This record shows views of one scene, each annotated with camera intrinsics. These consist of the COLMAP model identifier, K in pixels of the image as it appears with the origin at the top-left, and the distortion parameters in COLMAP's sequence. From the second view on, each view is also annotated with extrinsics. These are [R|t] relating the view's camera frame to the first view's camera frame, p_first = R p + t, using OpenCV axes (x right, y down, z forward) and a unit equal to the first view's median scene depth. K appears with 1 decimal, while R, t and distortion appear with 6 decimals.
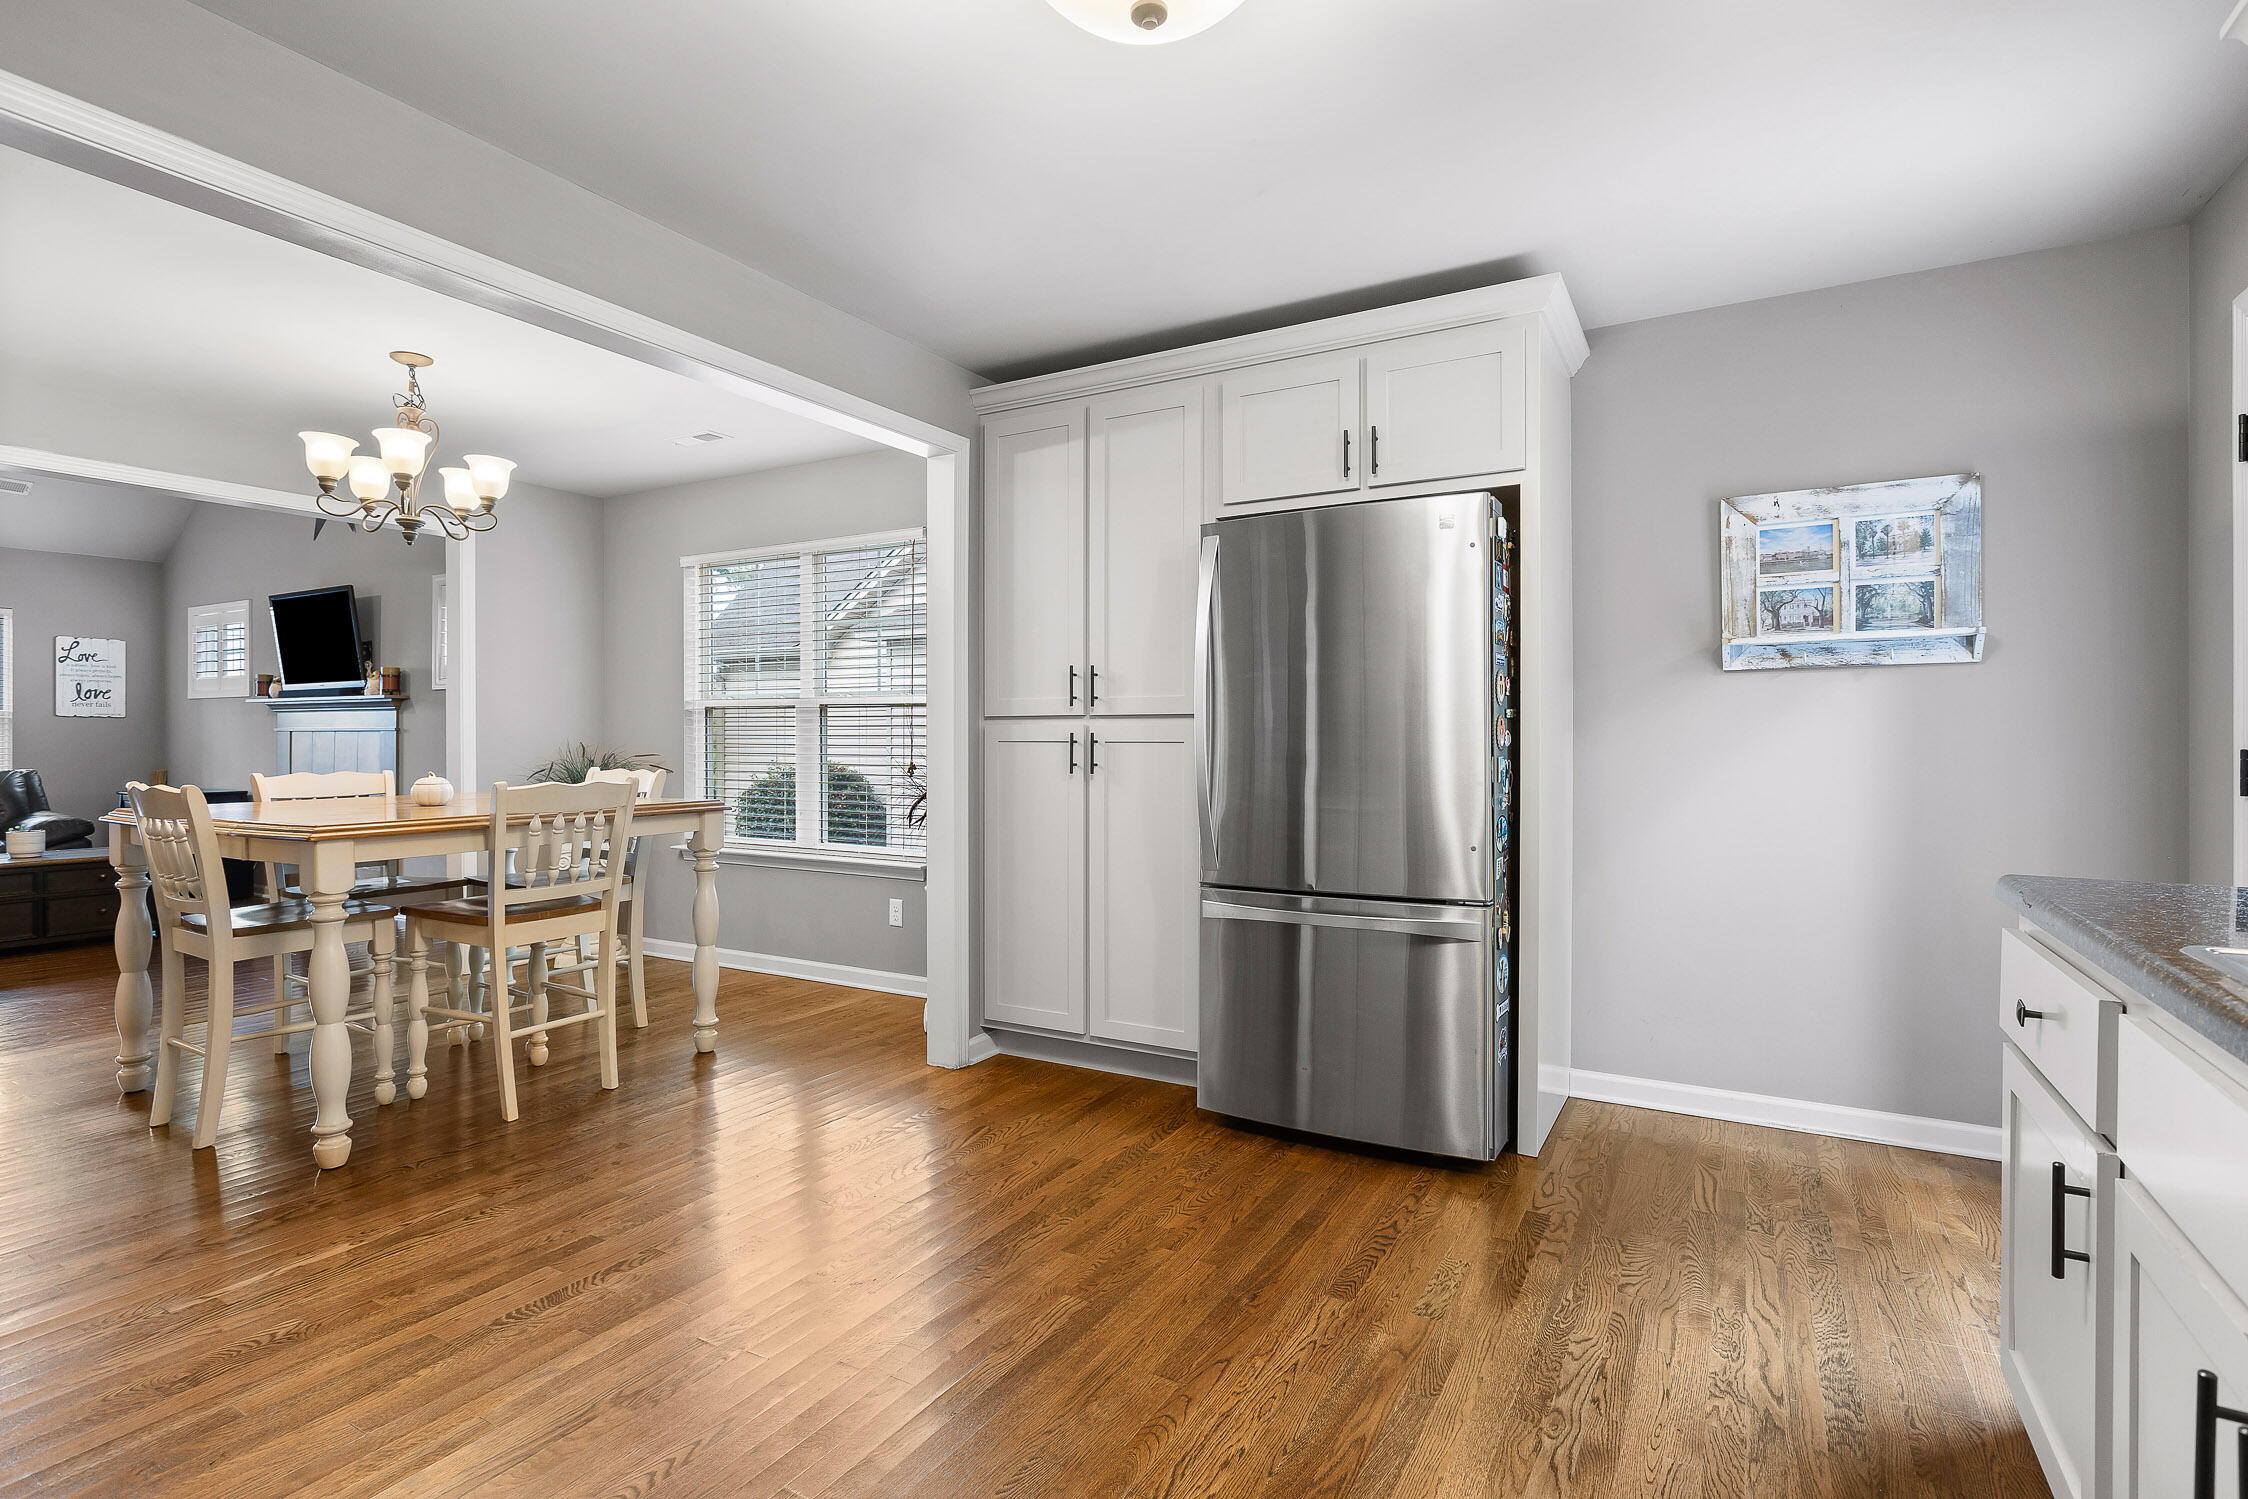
lens RADIAL K [[1104.1, 0, 1124.0], [0, 1104.1, 749.5], [0, 0, 1]] dist [-0.000589, -0.000029]
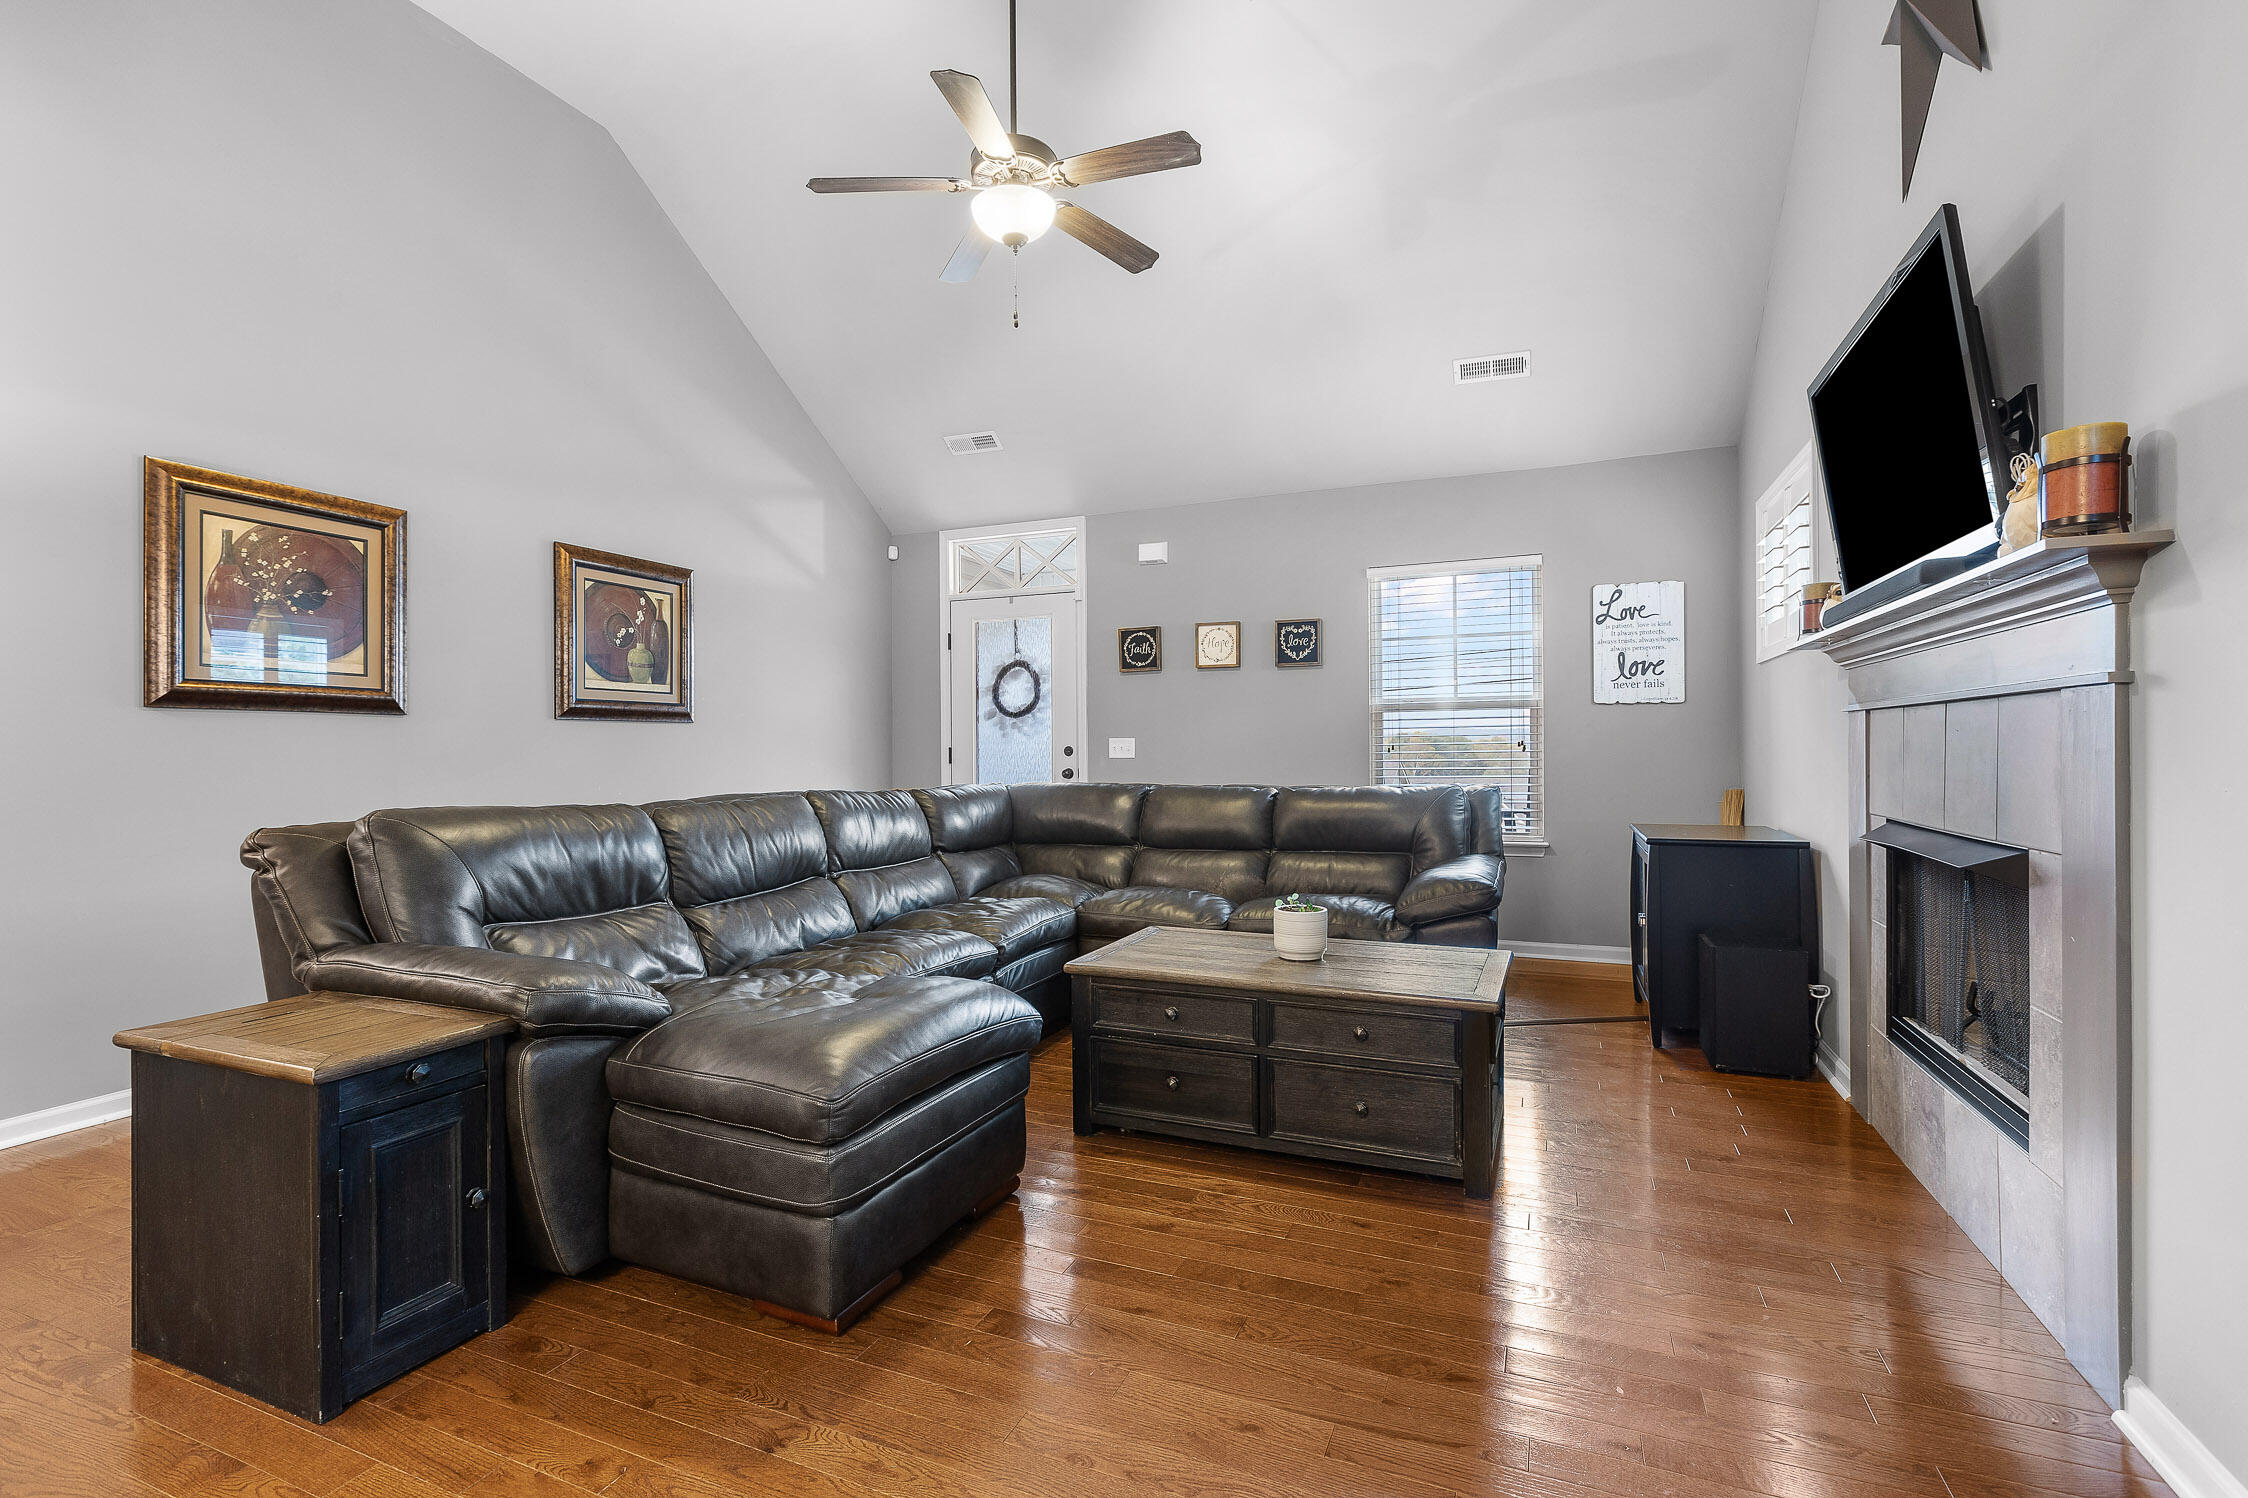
lens RADIAL K [[1012.3, 0, 1124.0], [0, 1012.3, 749.0], [0, 0, 1]] dist [0.000863, 0.000216]
pose [[0.124956, -0.004285, -0.992153, -0.389565], [-0.000851, 0.999990, -0.004426, -0.000076], [0.992162, 0.001398, 0.124951, 0.636075]]
